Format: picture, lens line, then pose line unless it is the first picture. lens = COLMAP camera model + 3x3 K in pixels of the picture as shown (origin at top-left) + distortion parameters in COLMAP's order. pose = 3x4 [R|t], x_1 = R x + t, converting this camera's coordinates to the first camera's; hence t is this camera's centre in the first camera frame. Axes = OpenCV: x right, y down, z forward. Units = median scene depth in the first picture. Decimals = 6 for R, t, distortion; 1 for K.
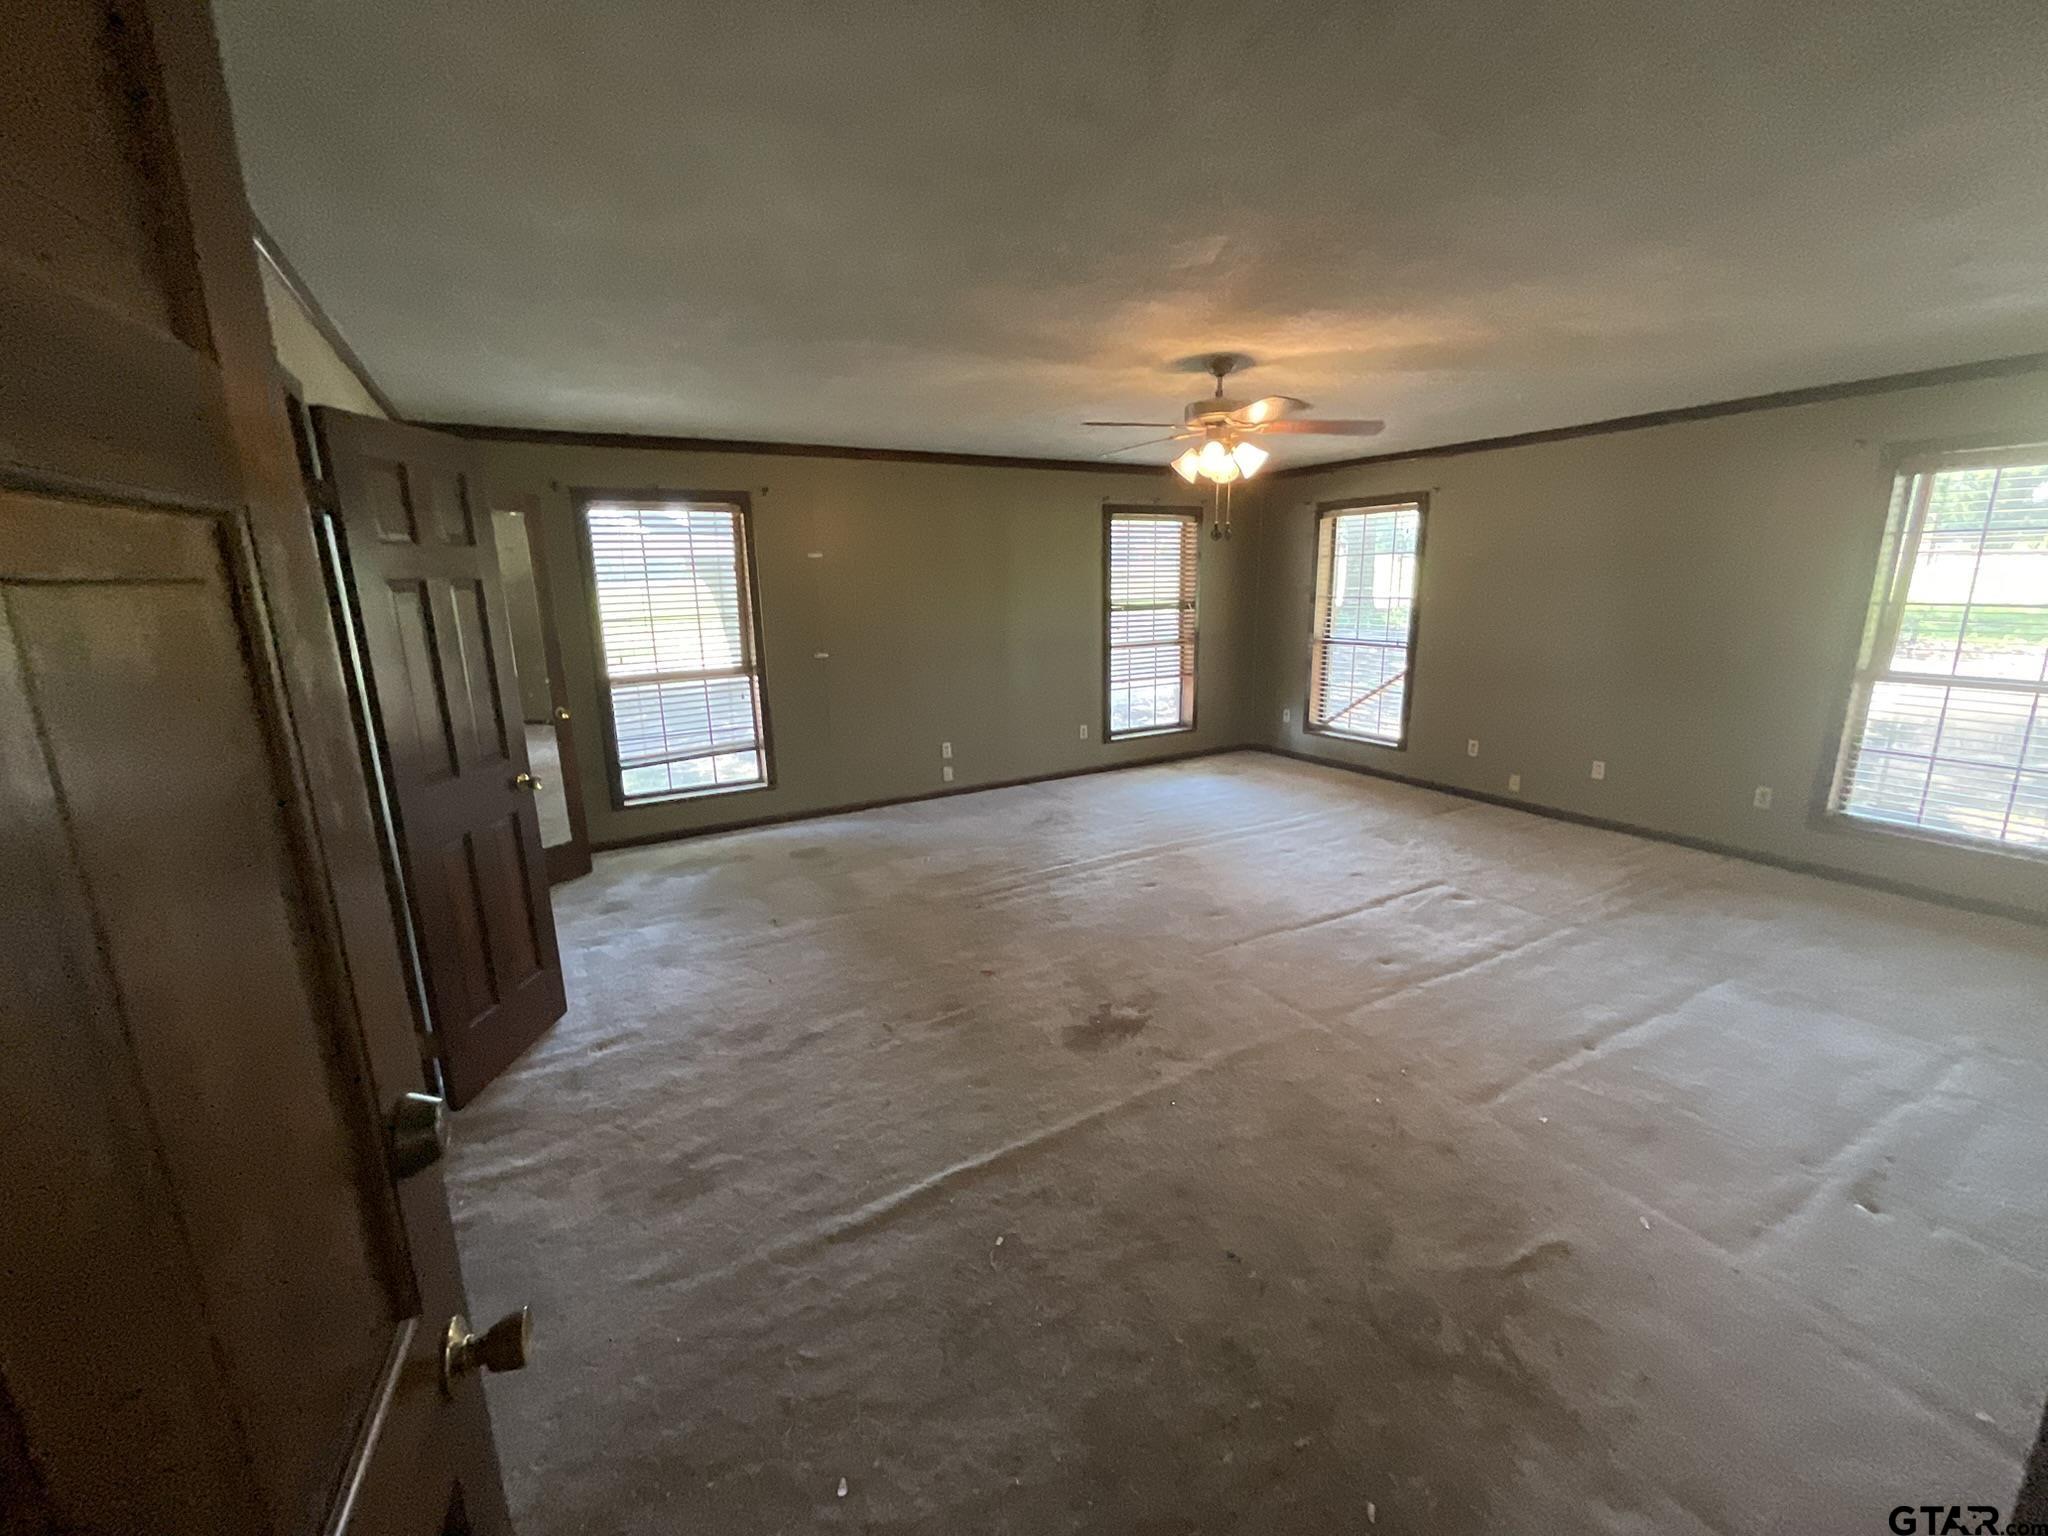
lens RADIAL K [[825.8, 0, 1016.9], [0, 825.8, 775.7], [0, 0, 1]] dist [0.002672, -0.002640]
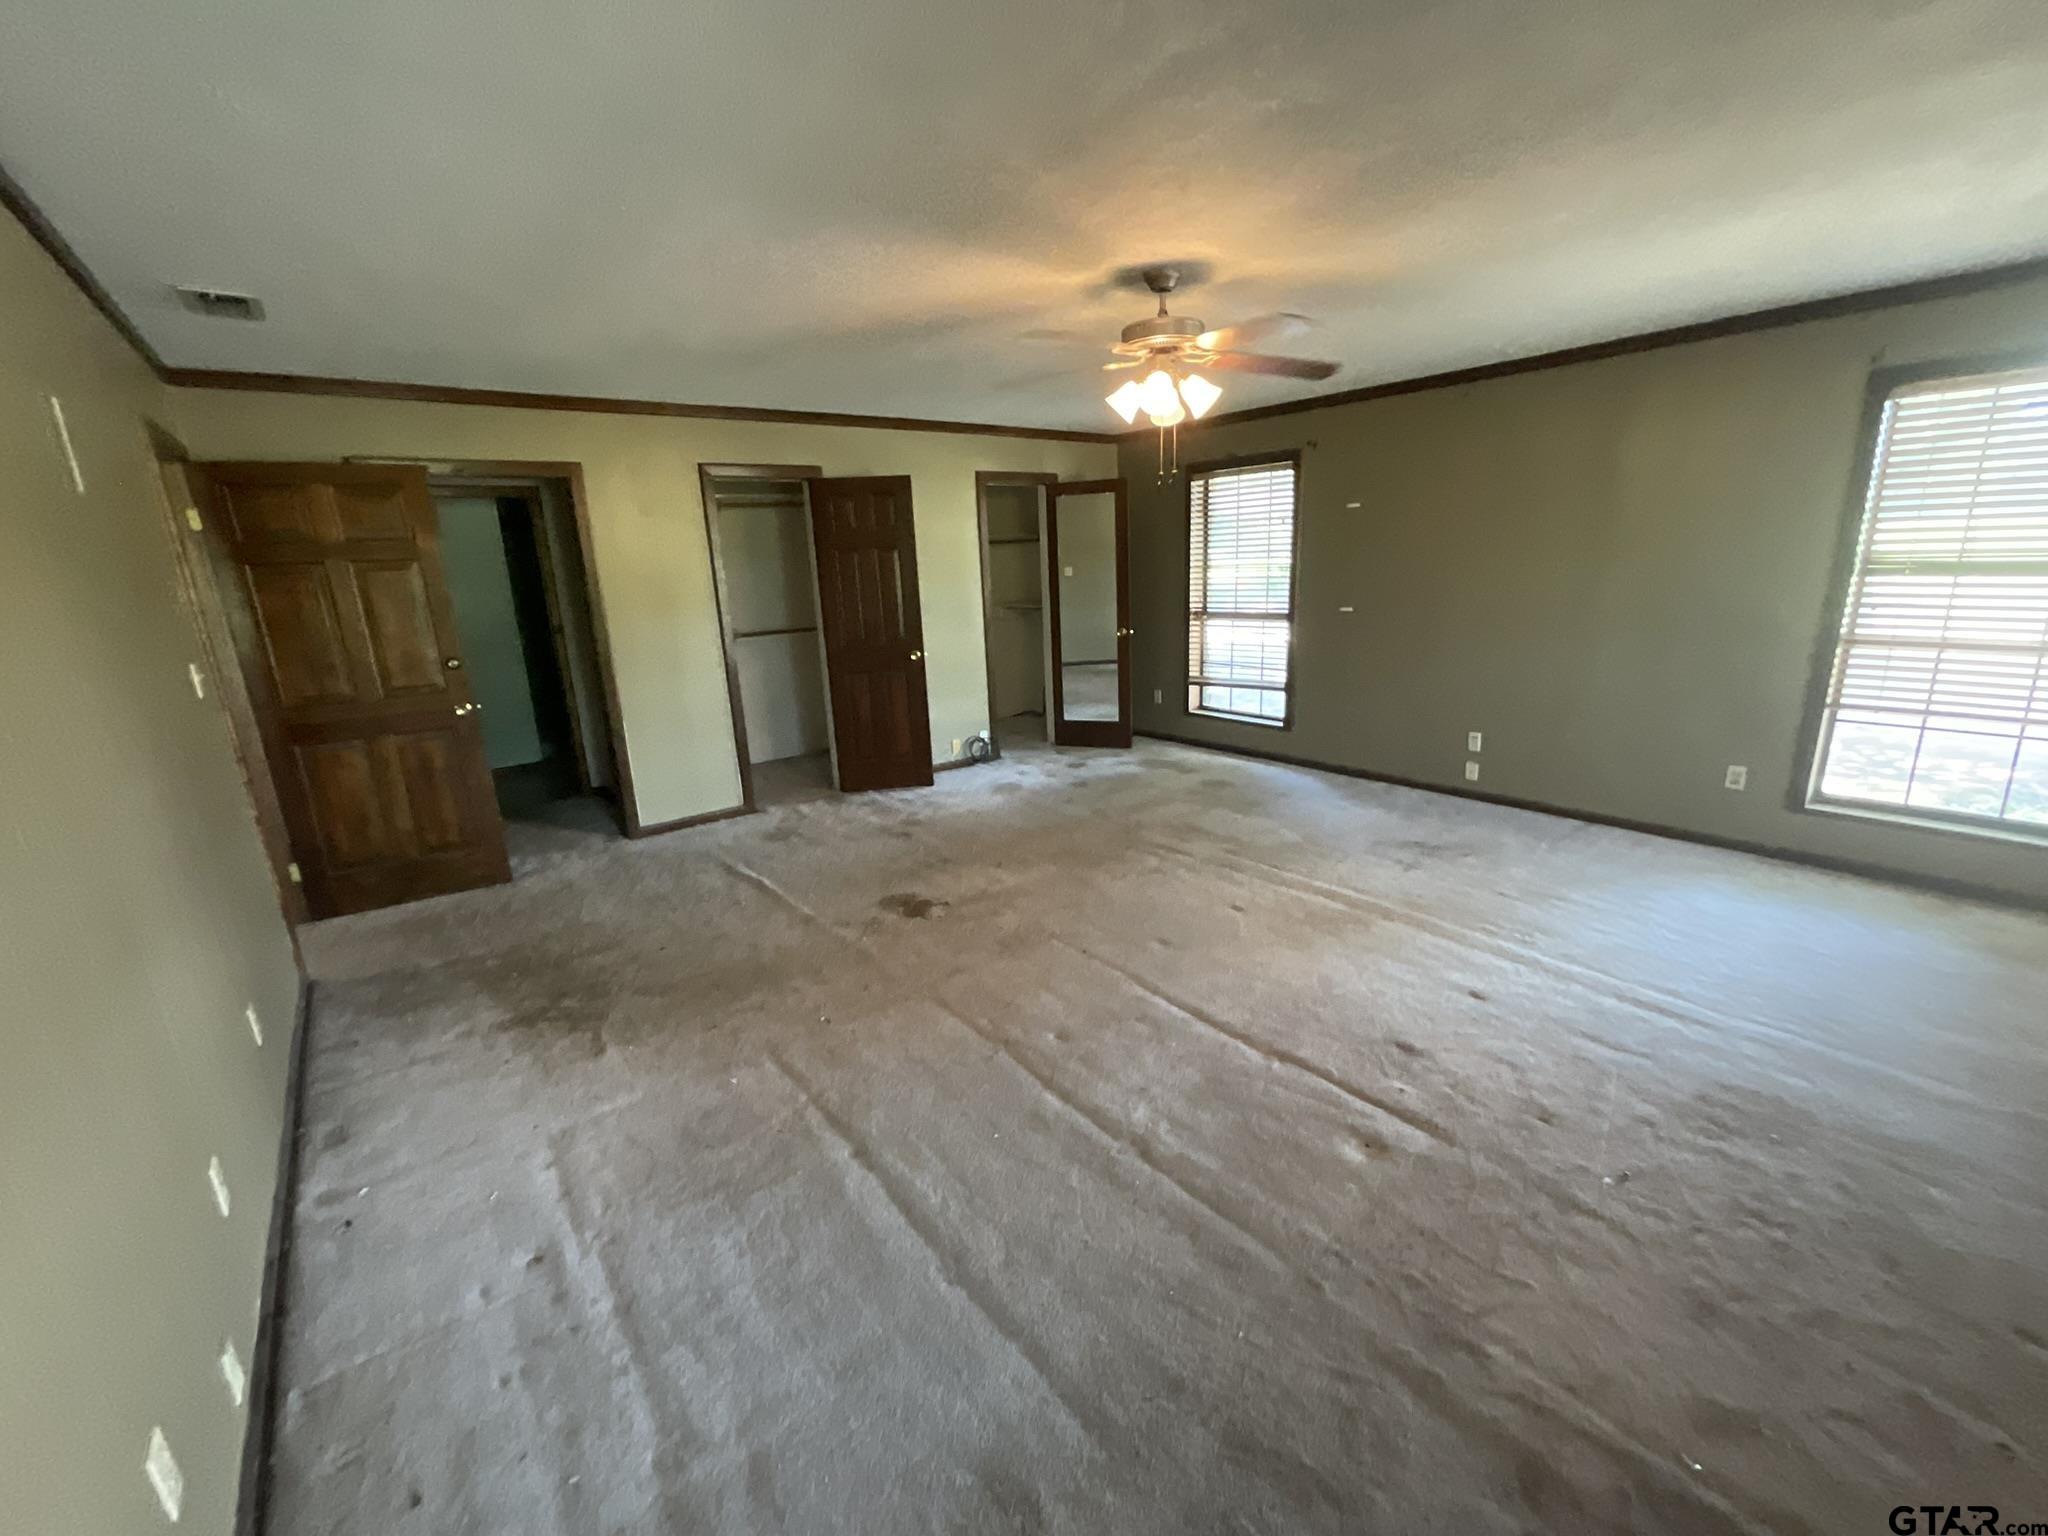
lens RADIAL K [[825.8, 0, 1016.5], [0, 825.8, 763.5], [0, 0, 1]] dist [0.002672, -0.002640]
pose [[0.146444, 0.254564, -0.955904, 0.862357], [-0.190113, 0.955551, 0.225344, -0.148390], [0.970779, 0.148729, 0.188330, 0.590464]]
